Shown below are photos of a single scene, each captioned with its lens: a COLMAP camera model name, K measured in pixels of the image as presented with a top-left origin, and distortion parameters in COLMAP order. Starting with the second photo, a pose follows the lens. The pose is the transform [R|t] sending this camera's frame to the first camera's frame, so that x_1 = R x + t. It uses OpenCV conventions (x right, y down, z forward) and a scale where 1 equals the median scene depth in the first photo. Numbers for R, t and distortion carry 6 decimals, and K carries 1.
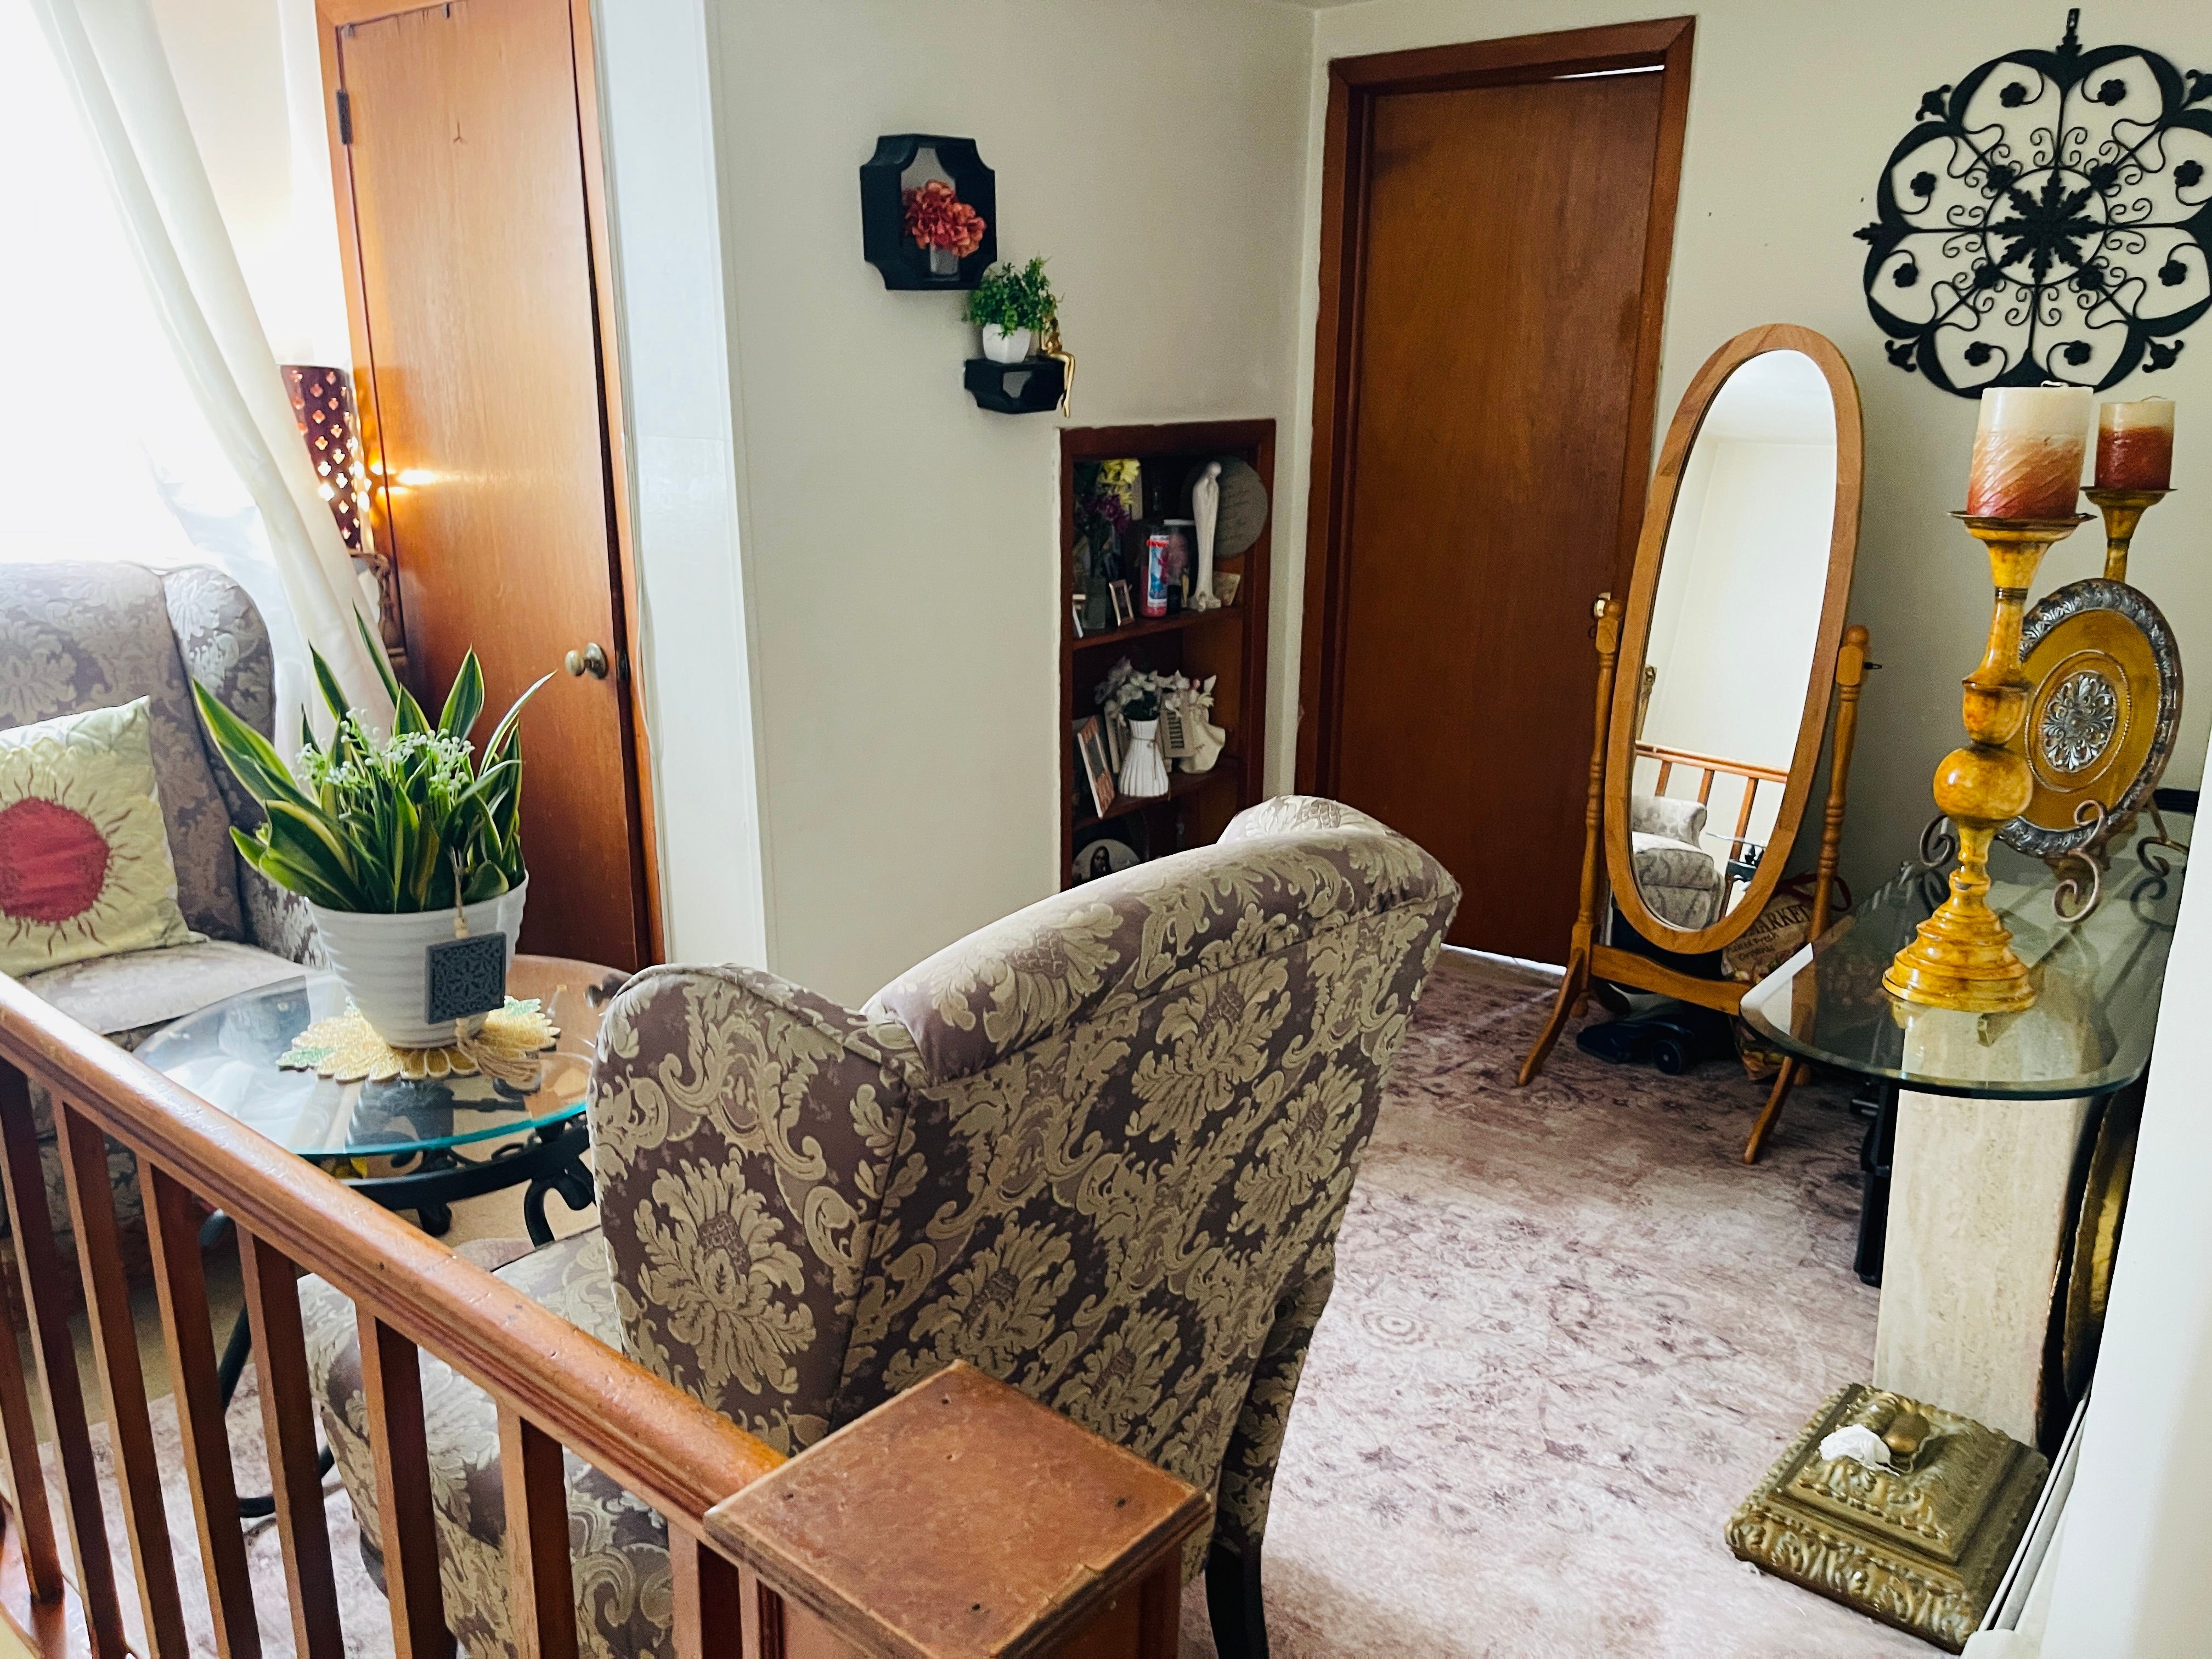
lens RADIAL K [[1681.1, 0, 1124.2], [0, 1681.1, 844.0], [0, 0, 1]] dist [0.063433, -0.079114]
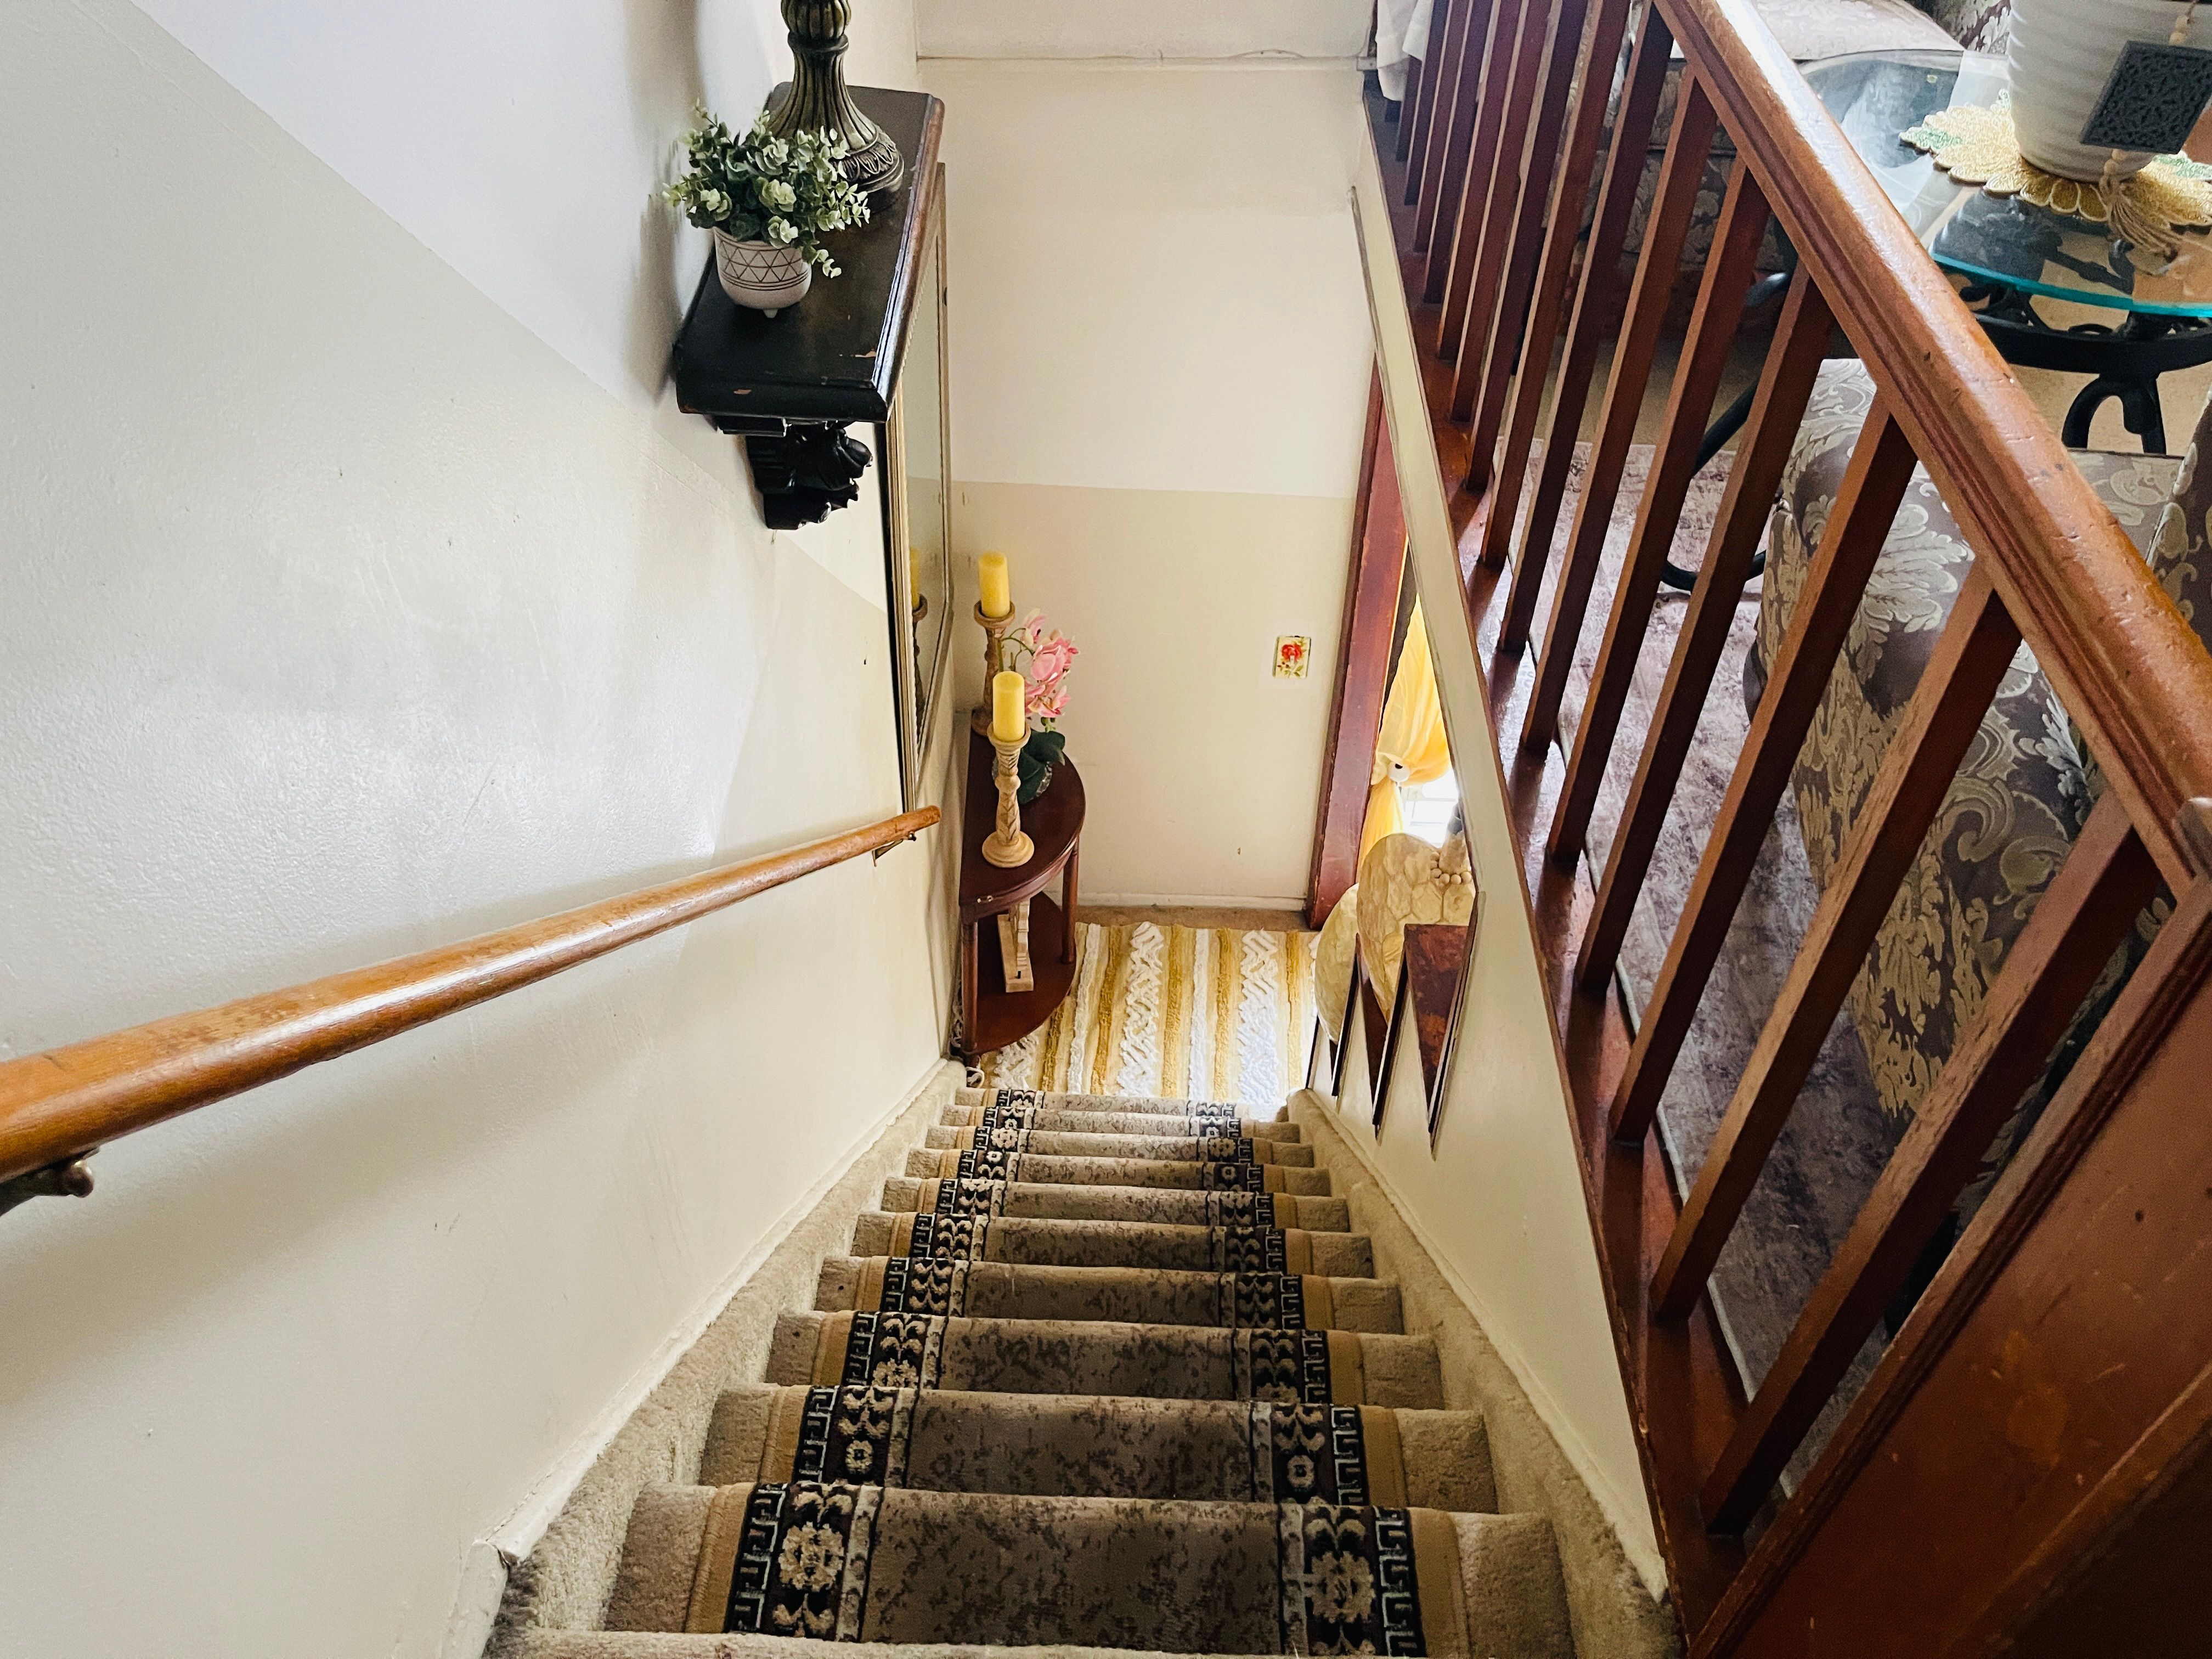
lens RADIAL K [[1681.1, 0, 1117.5], [0, 1681.1, 838.0], [0, 0, 1]] dist [0.063433, -0.079114]
pose [[0.609876, 0.541882, -0.578286, -0.028809], [-0.222342, 0.817391, 0.531447, 0.036375], [0.760667, -0.195540, 0.618990, 0.056750]]
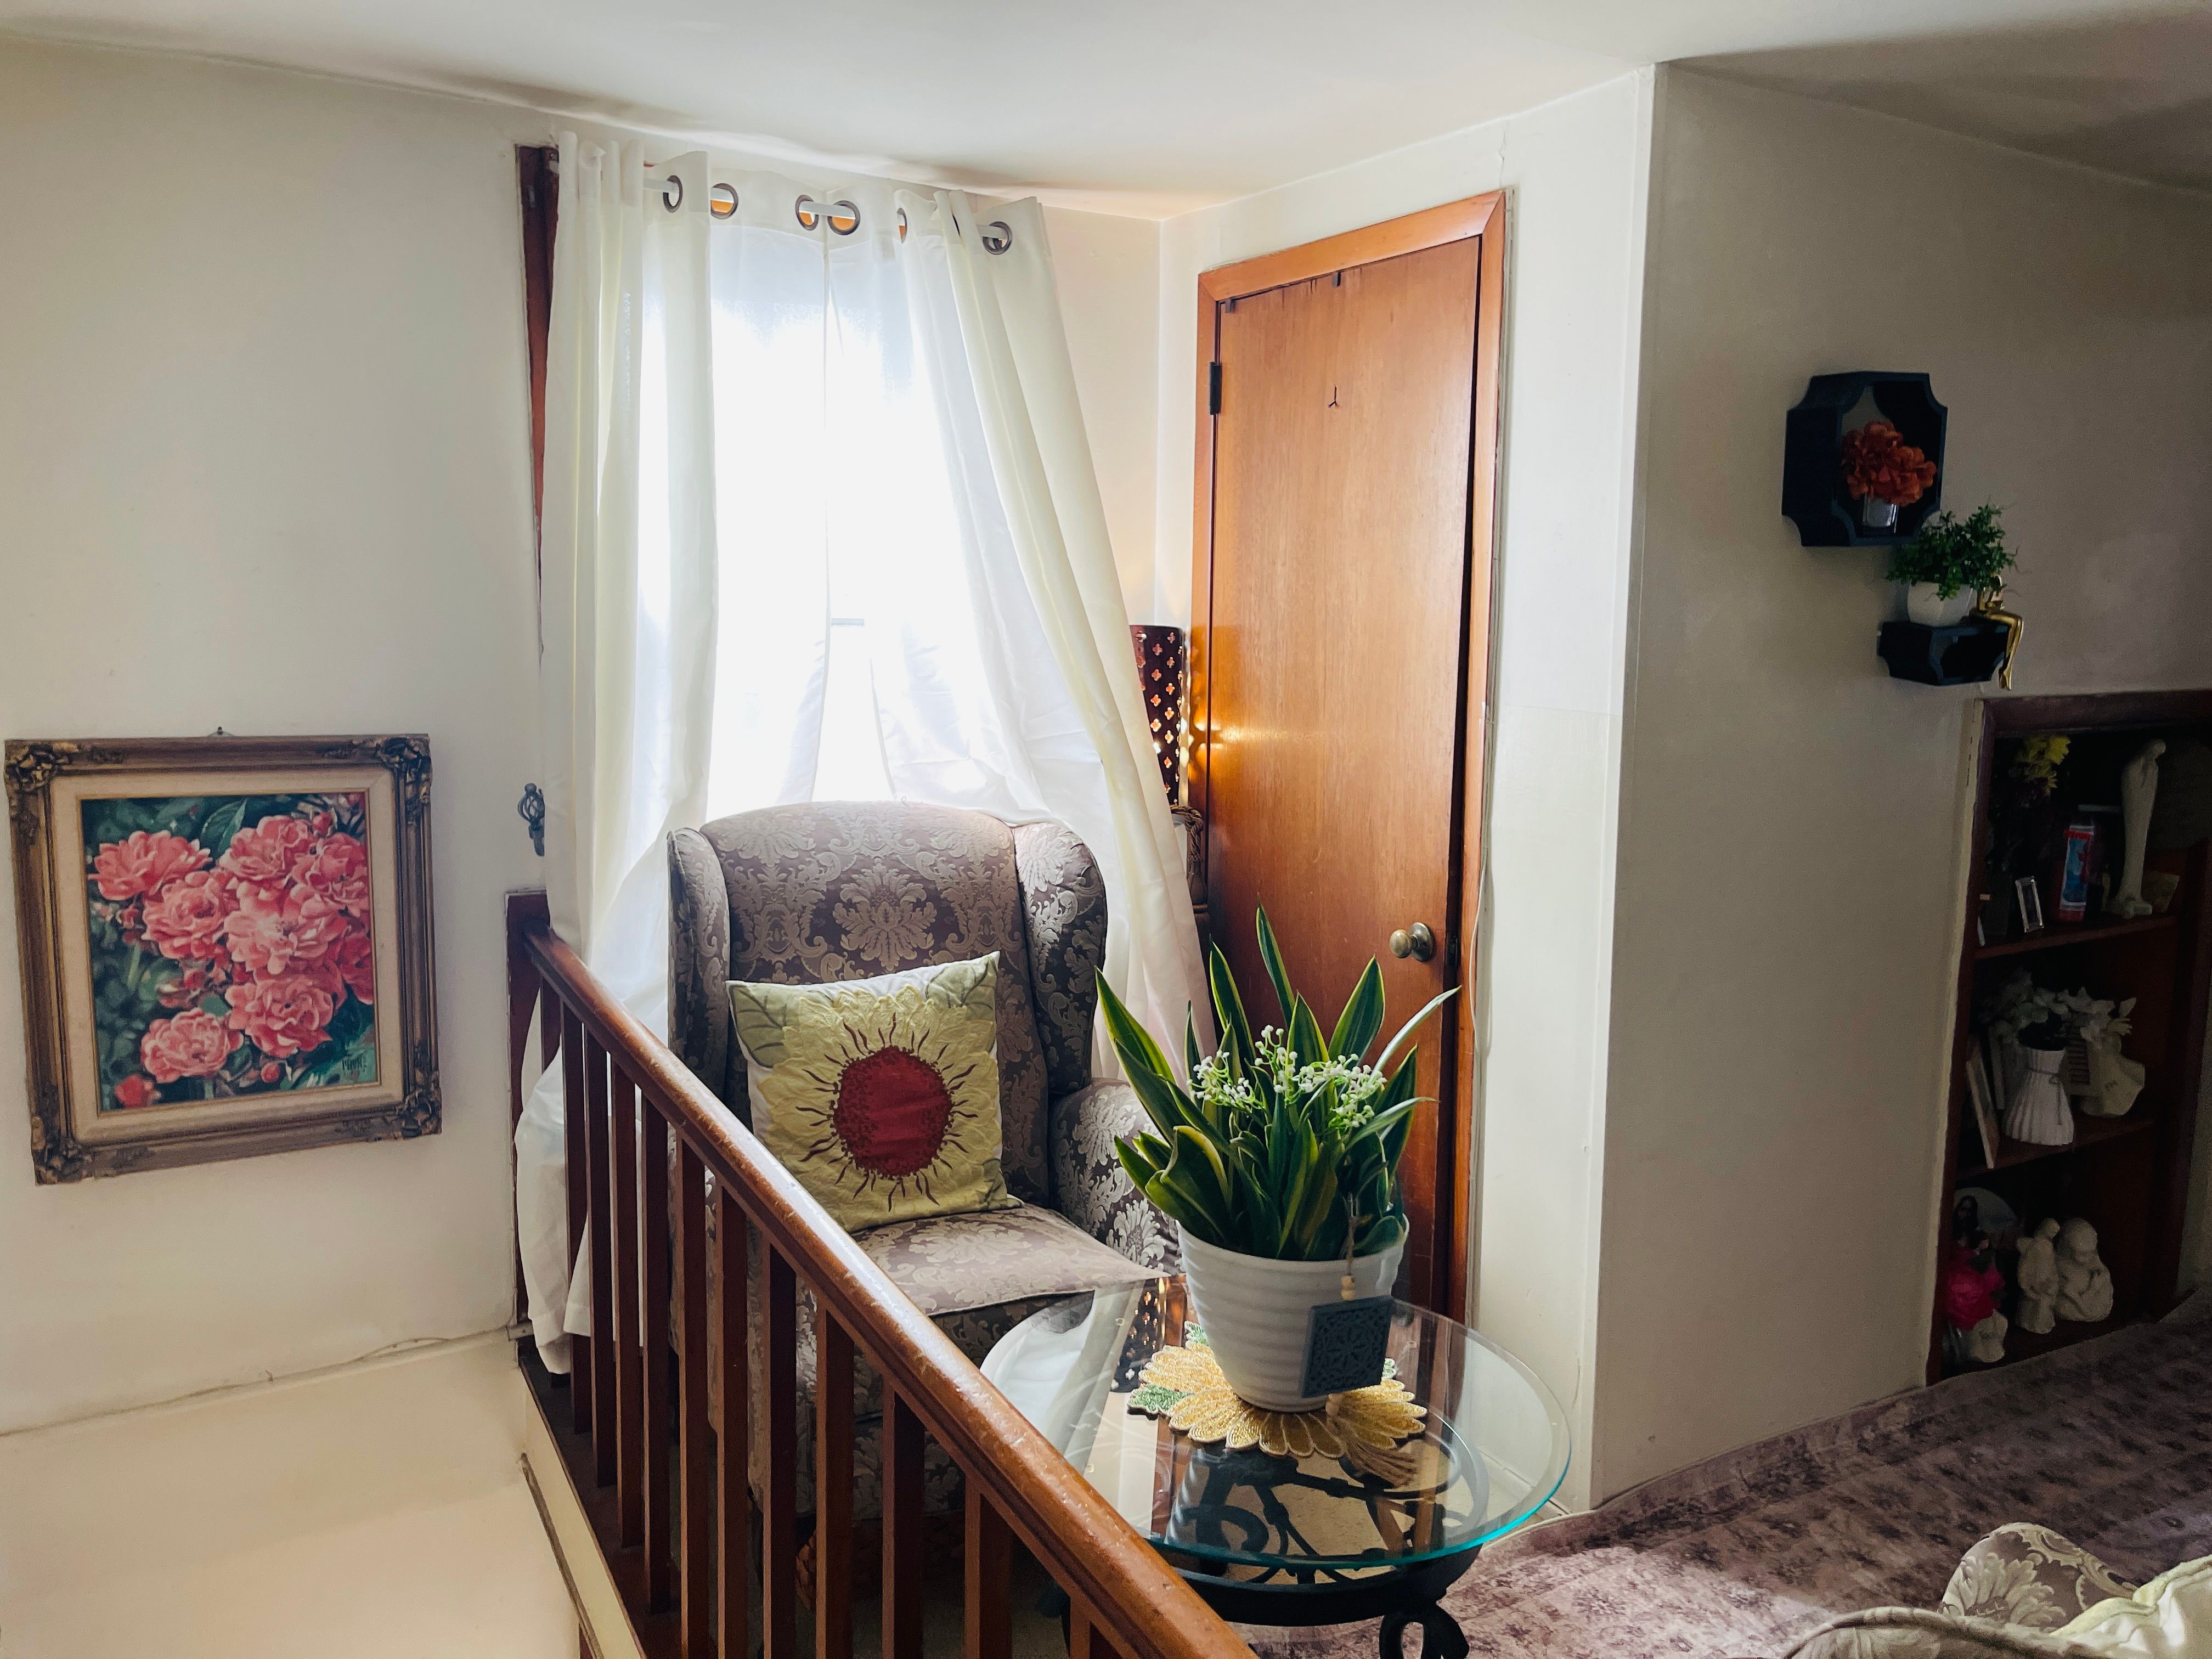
lens RADIAL K [[1681.1, 0, 1122.4], [0, 1681.1, 842.4], [0, 0, 1]] dist [0.063433, -0.079114]
pose [[0.926201, 0.056212, -0.372815, -0.143371], [-0.105060, 0.988137, -0.112017, -0.048186], [0.362096, 0.142918, 0.921119, 0.106558]]
